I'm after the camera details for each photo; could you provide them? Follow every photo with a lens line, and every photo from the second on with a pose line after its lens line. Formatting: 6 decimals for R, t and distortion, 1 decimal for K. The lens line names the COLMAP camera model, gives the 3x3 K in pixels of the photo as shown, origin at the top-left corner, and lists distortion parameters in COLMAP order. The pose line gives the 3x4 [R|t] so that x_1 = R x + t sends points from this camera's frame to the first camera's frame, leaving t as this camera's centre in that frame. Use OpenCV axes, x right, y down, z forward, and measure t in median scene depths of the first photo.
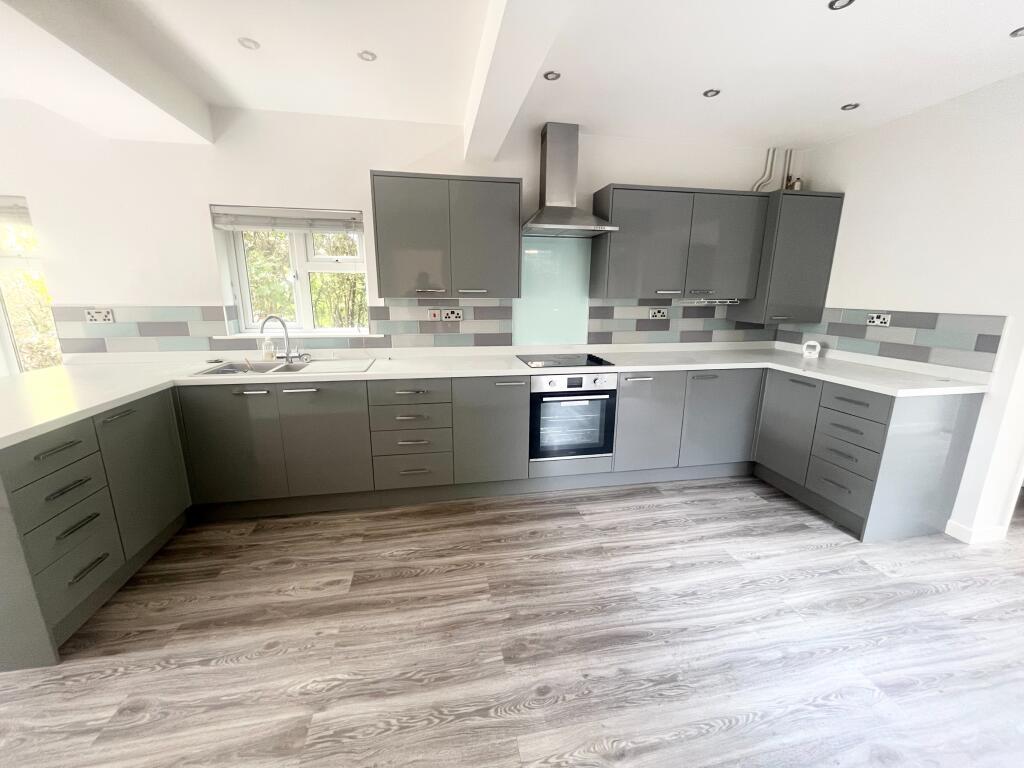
lens RADIAL K [[414.4, 0, 510.5], [0, 414.4, 383.4], [0, 0, 1]] dist [-0.000849, -0.000034]
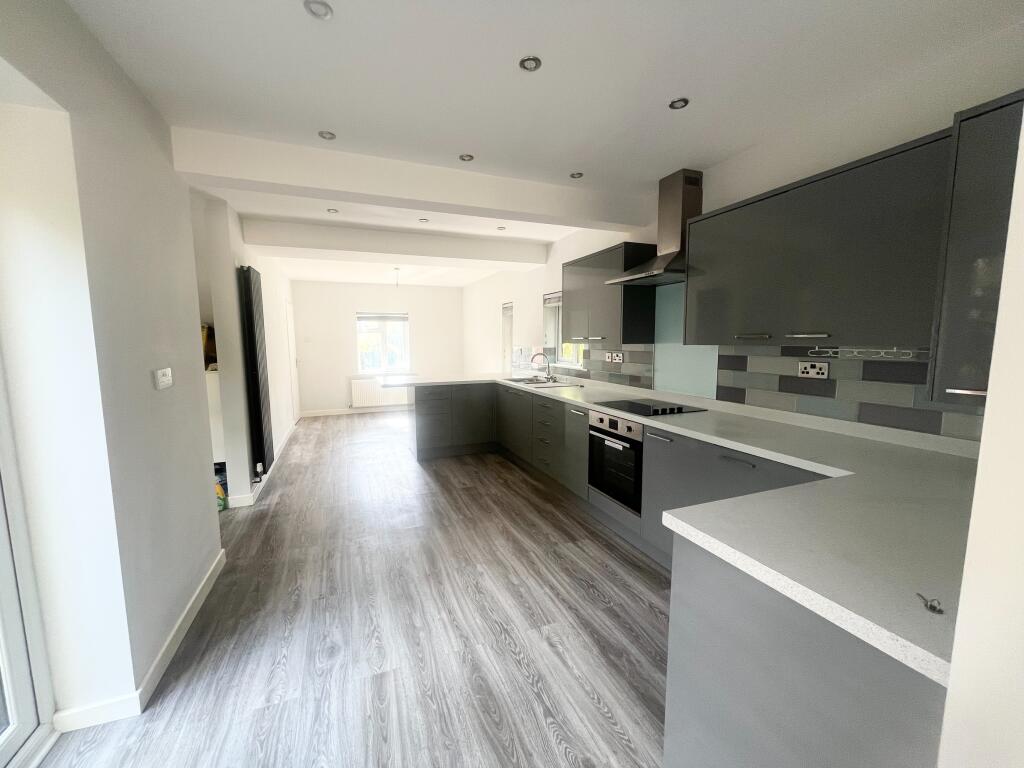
lens RADIAL K [[414.4, 0, 512.7], [0, 414.4, 385.4], [0, 0, 1]] dist [-0.000849, -0.000034]
pose [[0.196079, 0.099663, -0.975510, 1.152940], [-0.209479, 0.976114, 0.057619, -0.107962], [0.957952, 0.193051, 0.212273, 0.547497]]
